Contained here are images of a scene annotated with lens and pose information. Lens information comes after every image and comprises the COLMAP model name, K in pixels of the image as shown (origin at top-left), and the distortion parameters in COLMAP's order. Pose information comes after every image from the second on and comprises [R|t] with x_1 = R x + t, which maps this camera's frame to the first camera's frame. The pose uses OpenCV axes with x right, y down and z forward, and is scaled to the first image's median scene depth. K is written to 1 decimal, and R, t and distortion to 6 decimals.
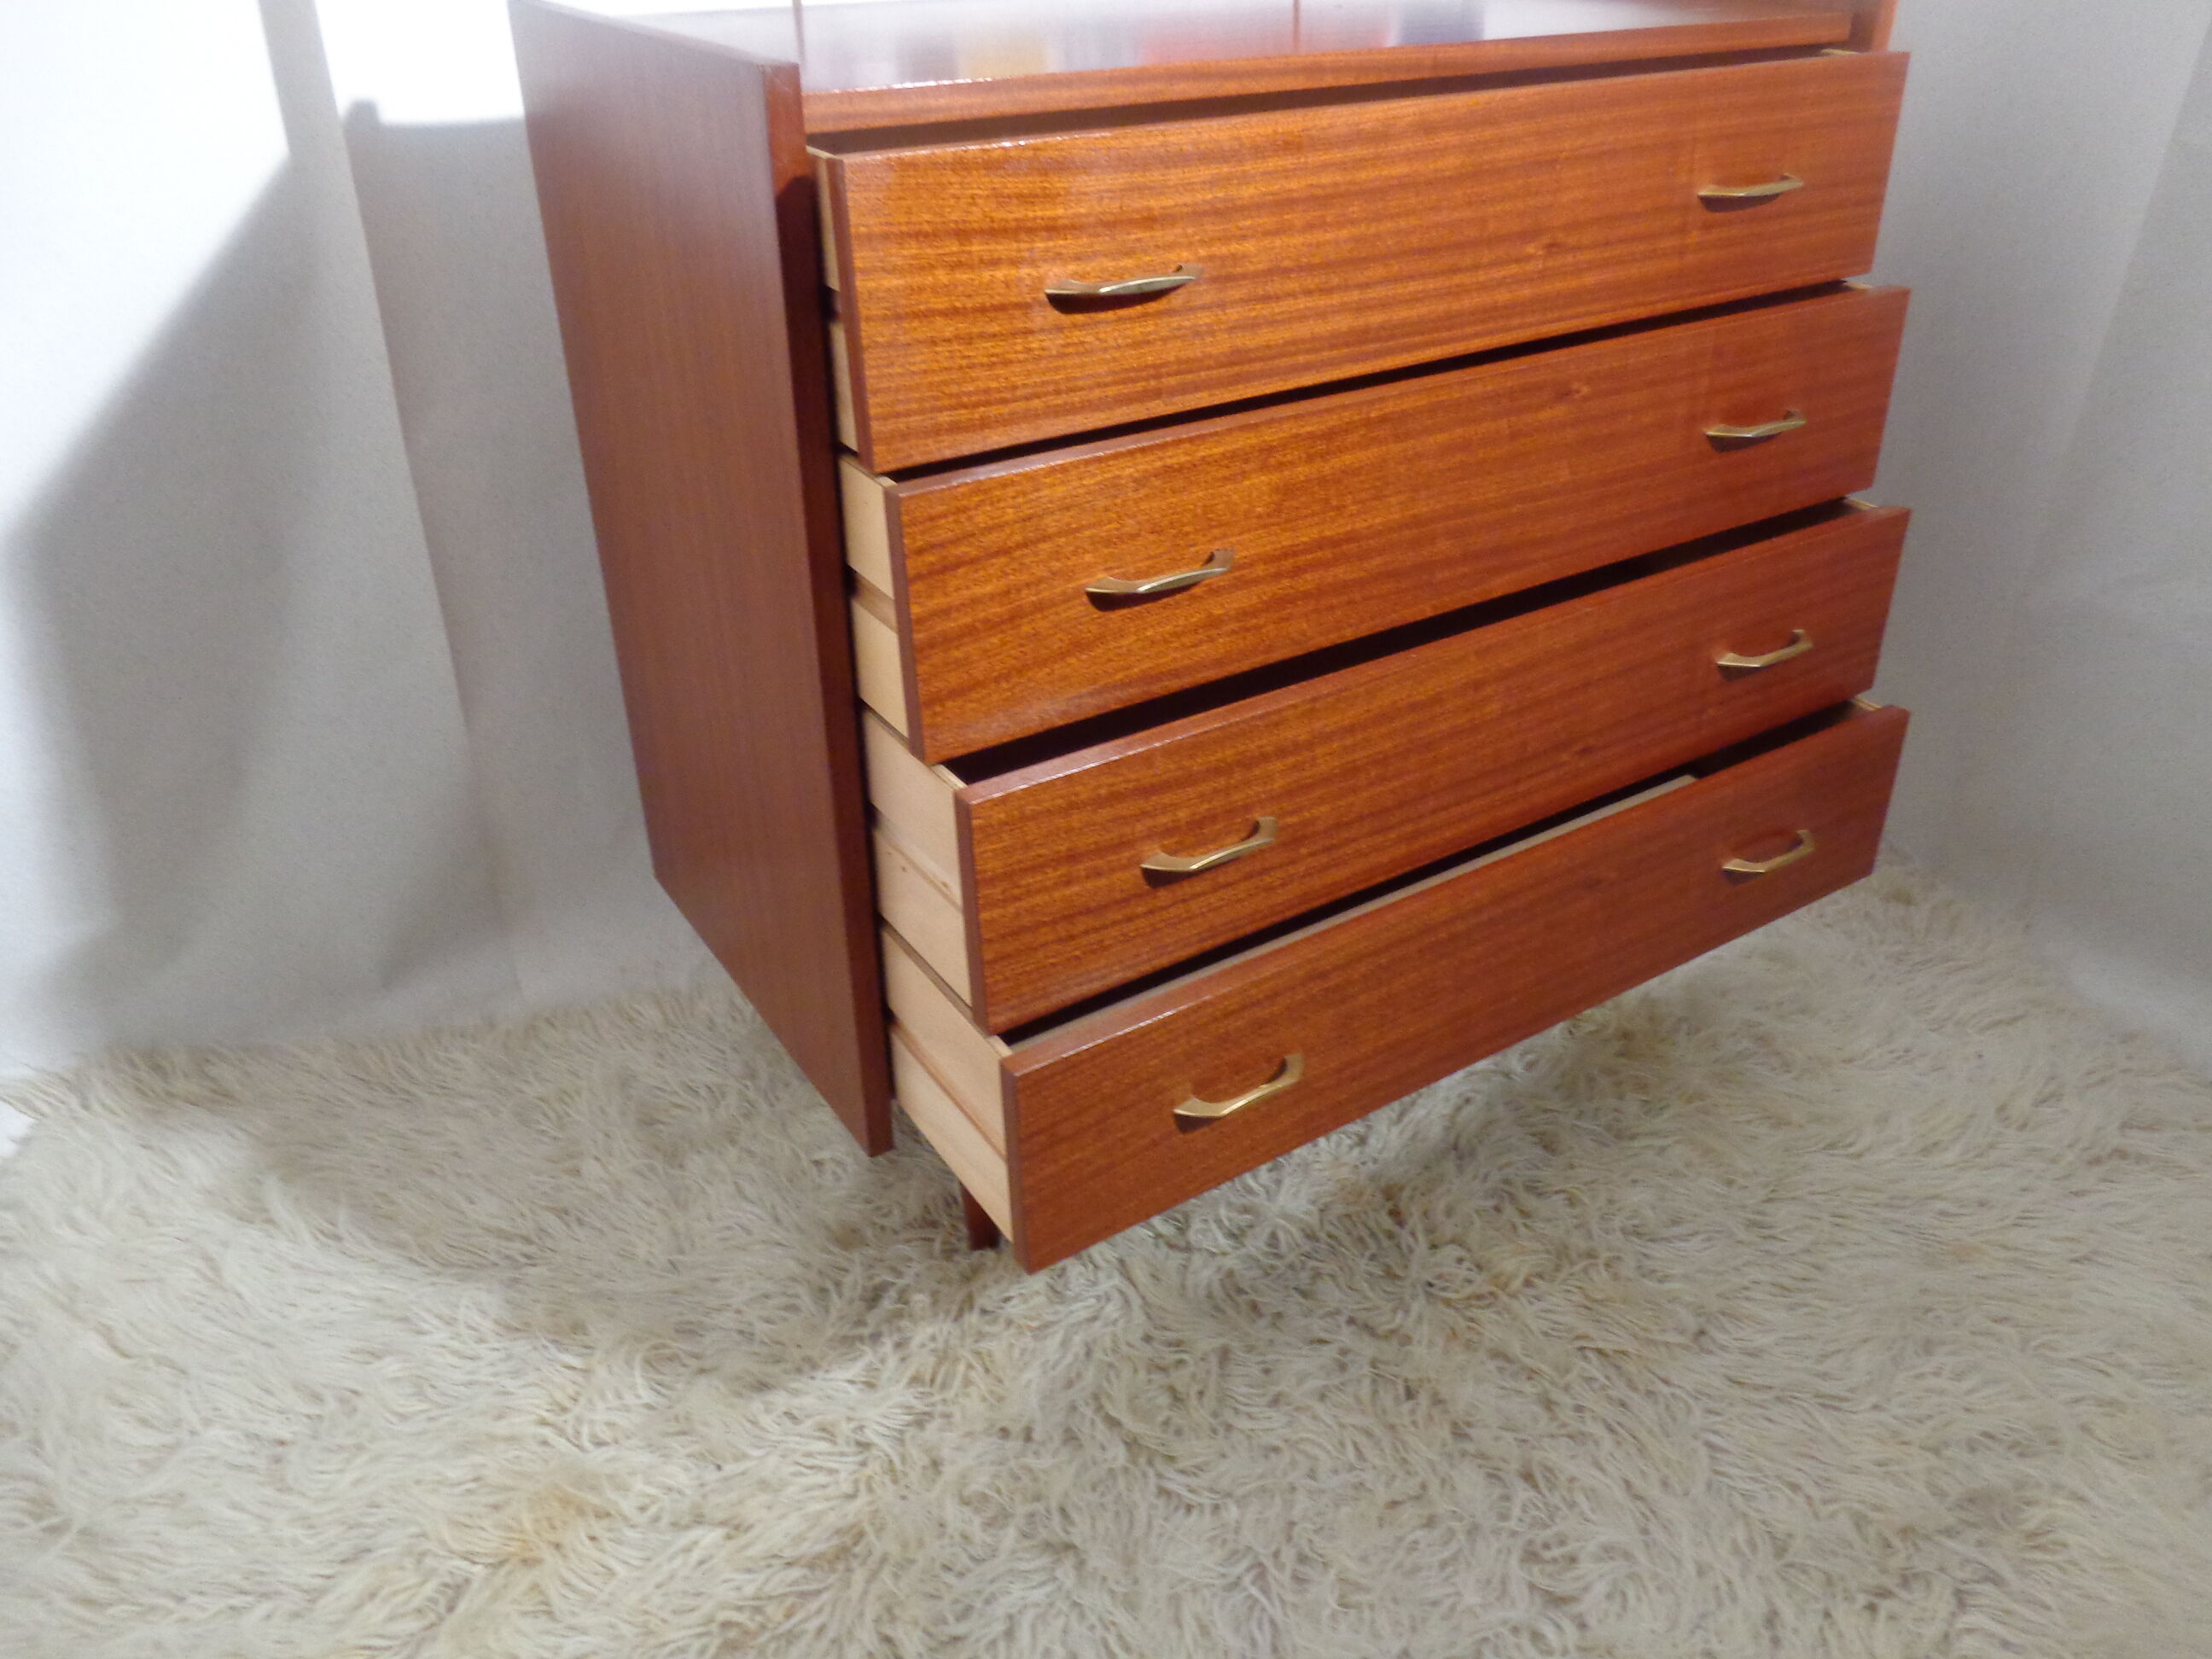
lens RADIAL K [[1641.6, 0, 1085.6], [0, 1641.6, 844.6], [0, 0, 1]] dist [-0.016822, 0.001279]
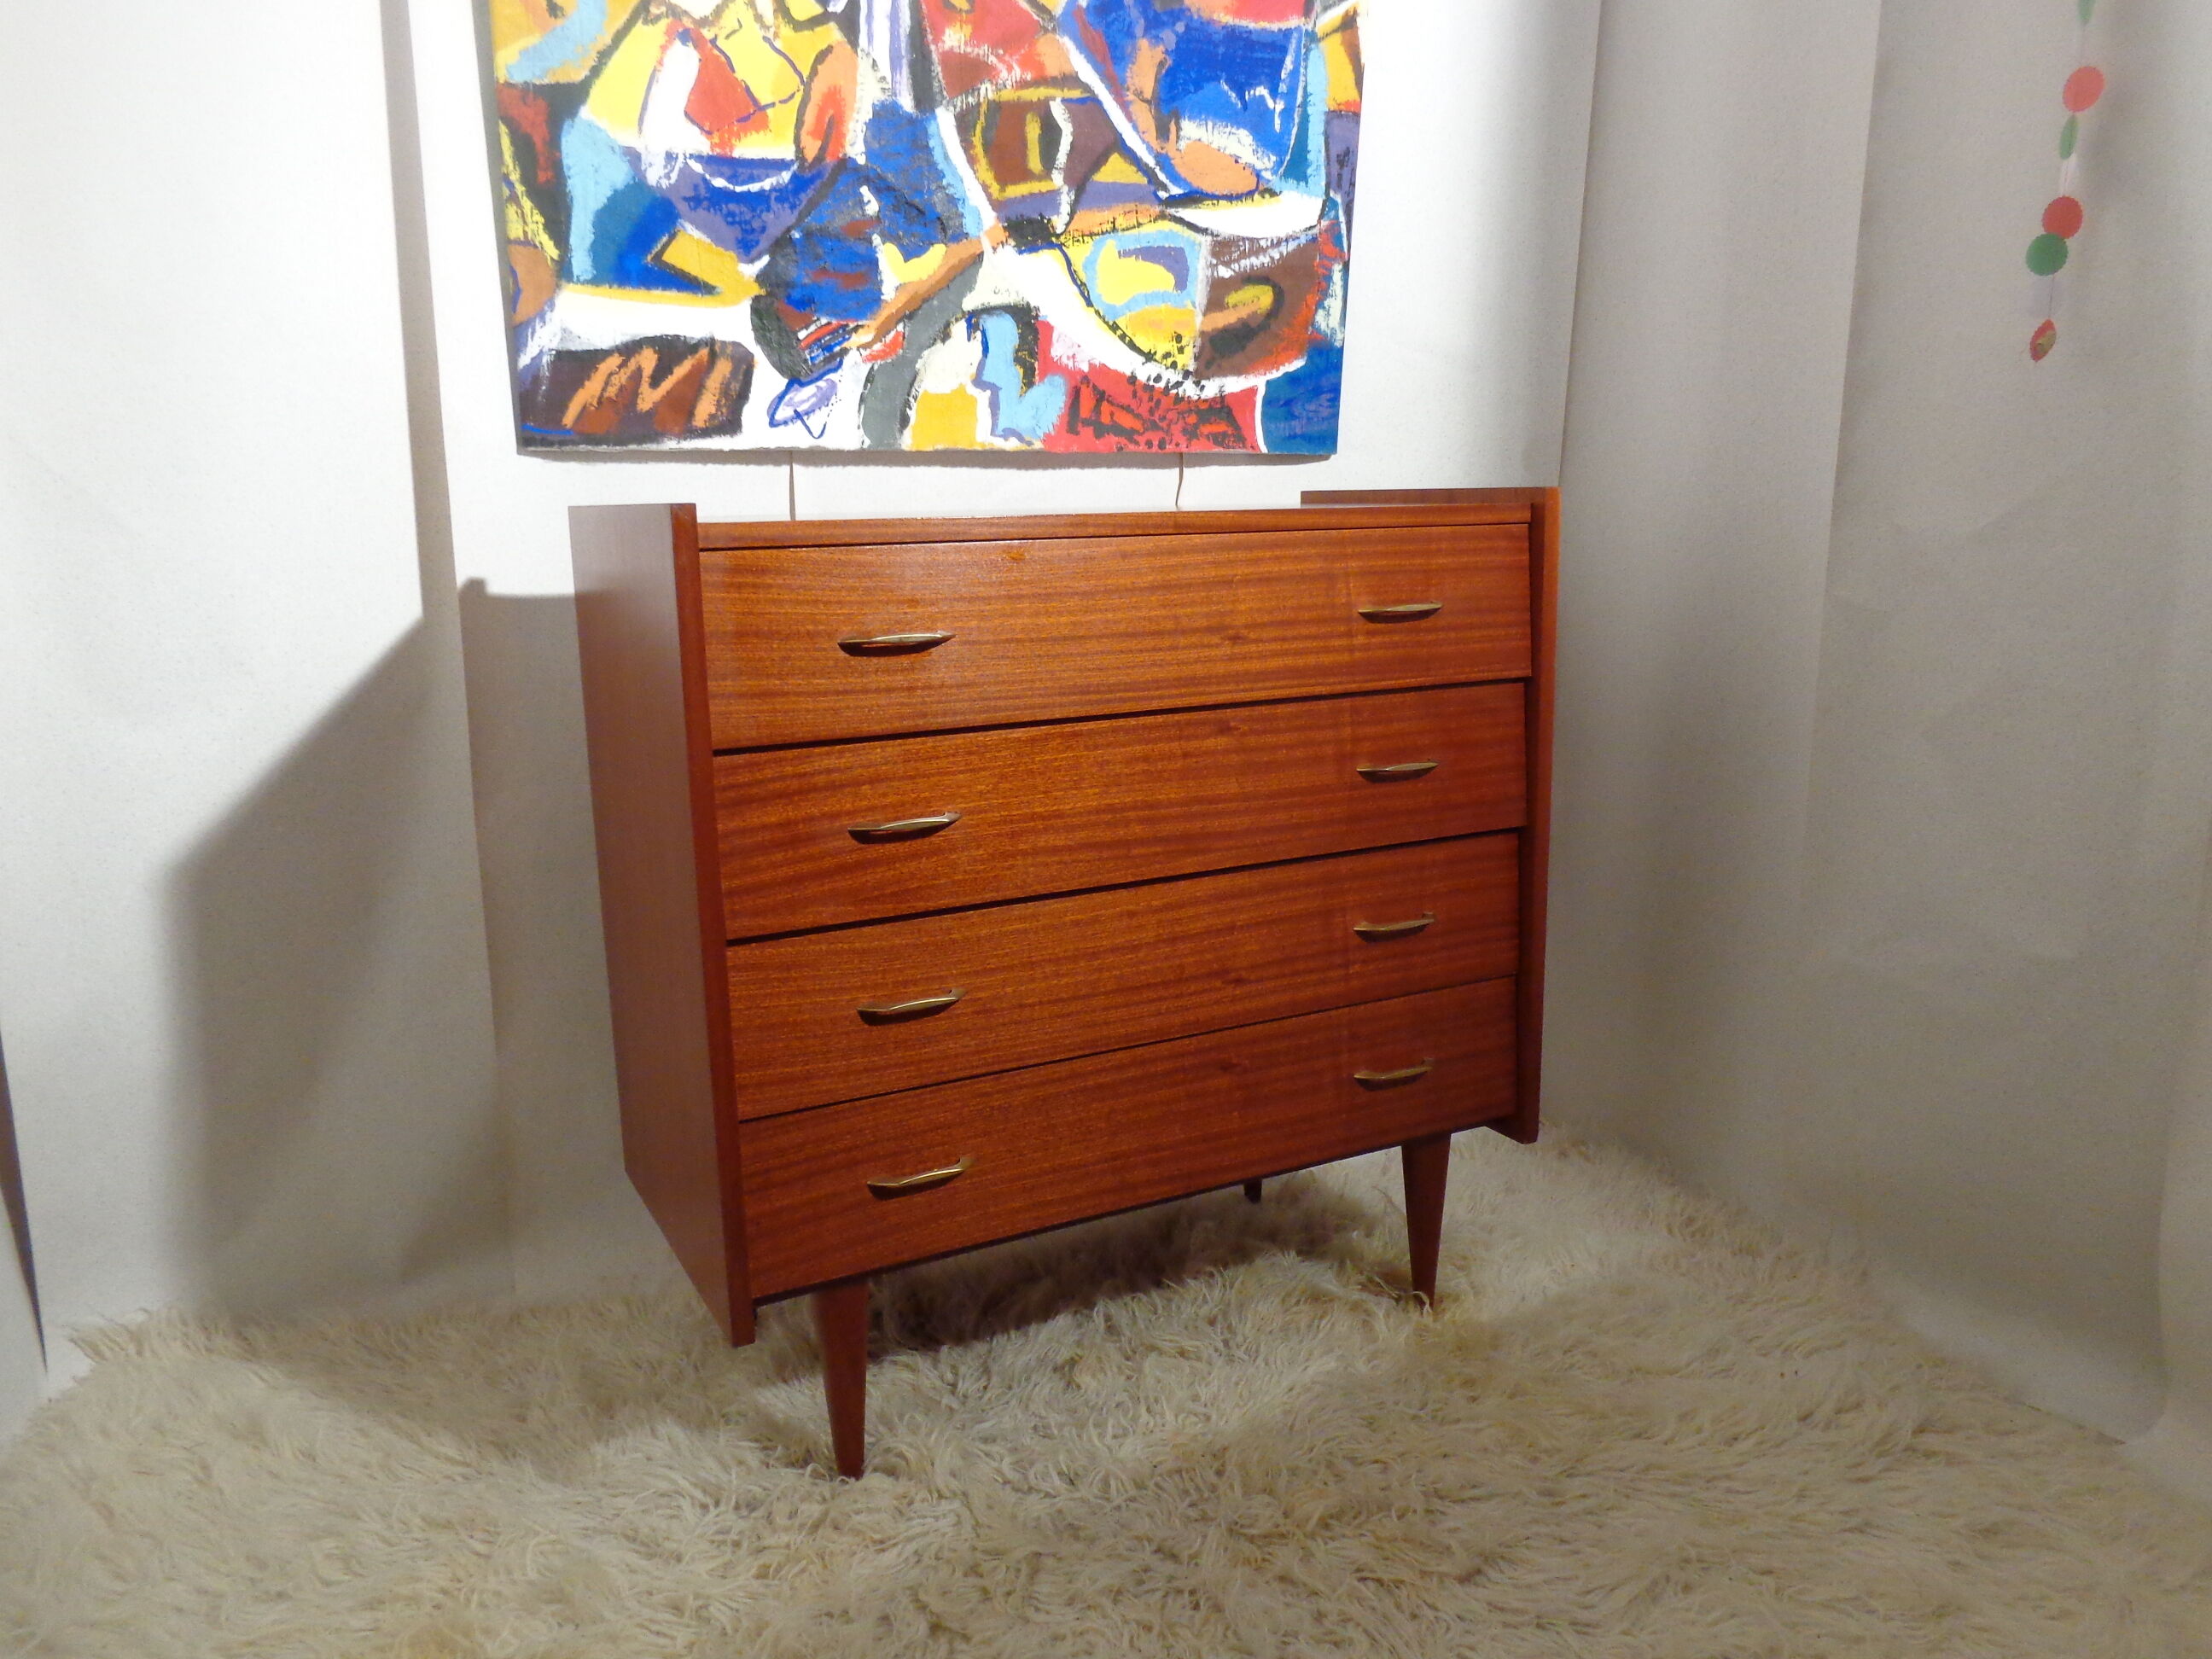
lens RADIAL K [[1641.6, 0, 1095.1], [0, 1641.6, 824.3], [0, 0, 1]] dist [-0.016822, 0.001279]
pose [[0.995956, -0.000350, -0.089844, 0.219829], [-0.030811, 0.938019, -0.345212, 0.214631], [0.084397, 0.346584, 0.934215, -0.216723]]
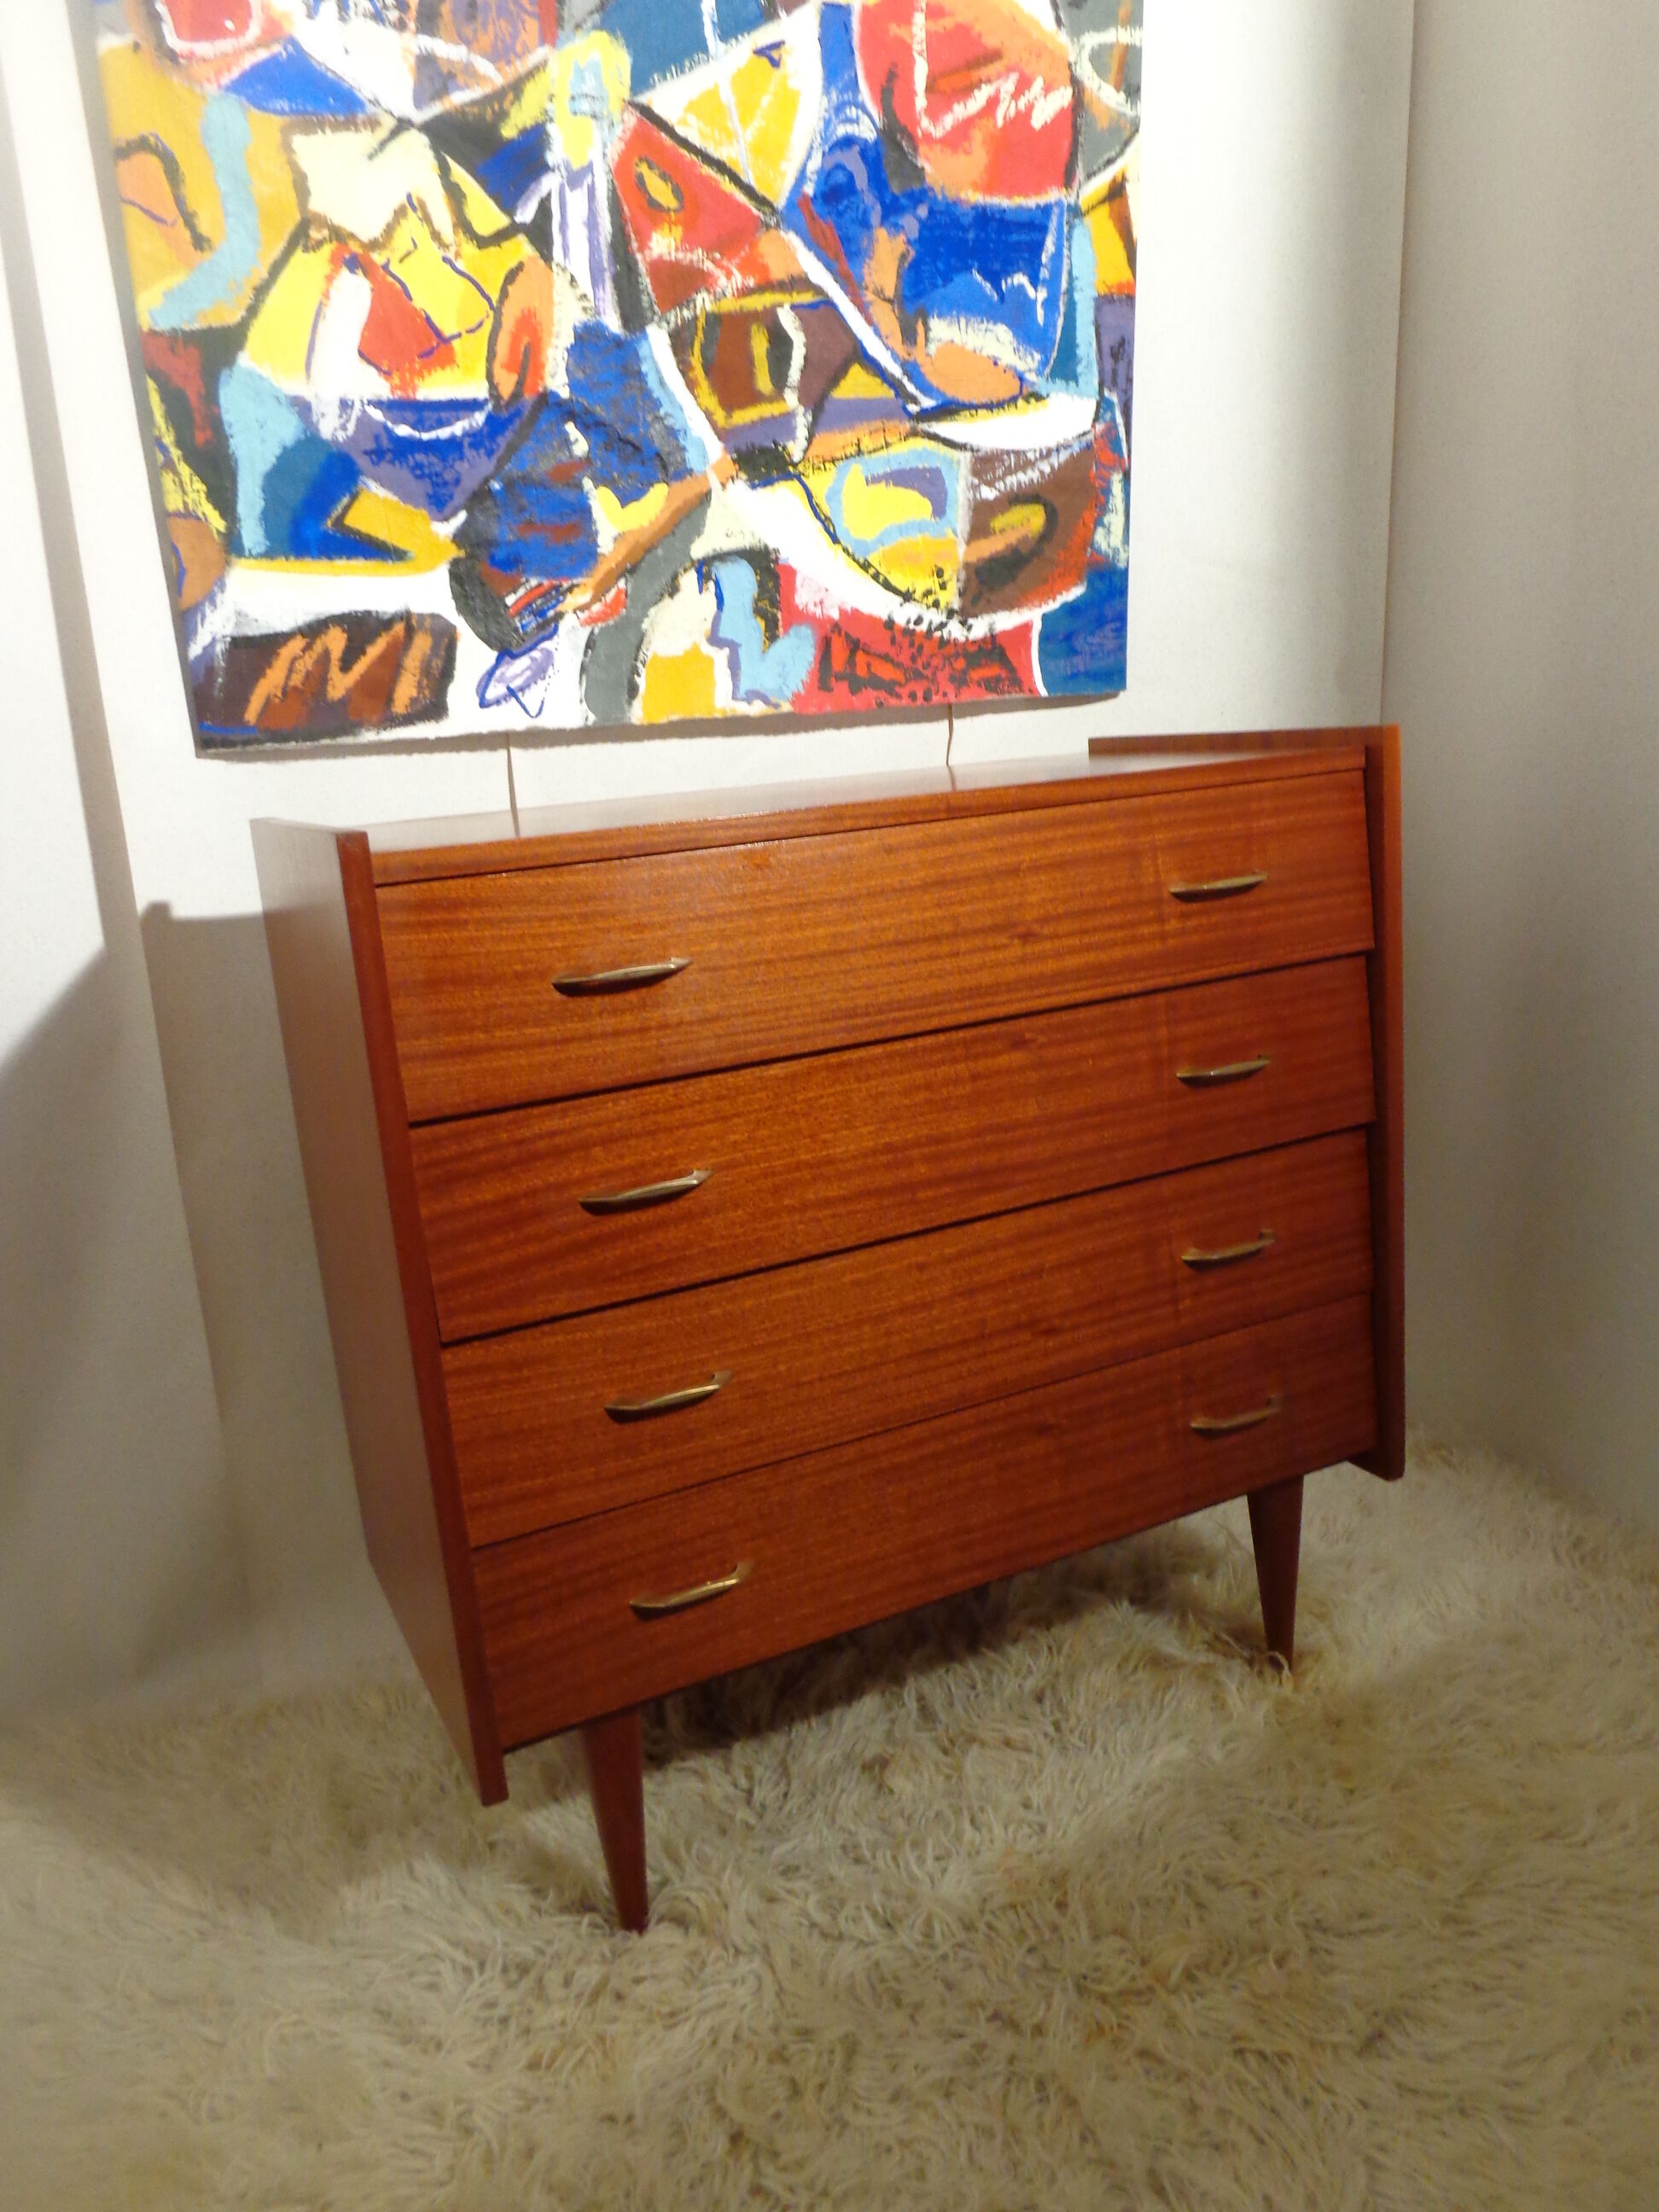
lens RADIAL K [[1641.6, 0, 822.0], [0, 1641.6, 1088.6], [0, 0, 1]] dist [-0.016822, 0.001279]
pose [[0.990421, -0.052467, -0.127728, 0.213442], [0.009339, 0.948334, -0.317135, 0.080157], [0.137768, 0.312904, 0.939740, -0.075768]]
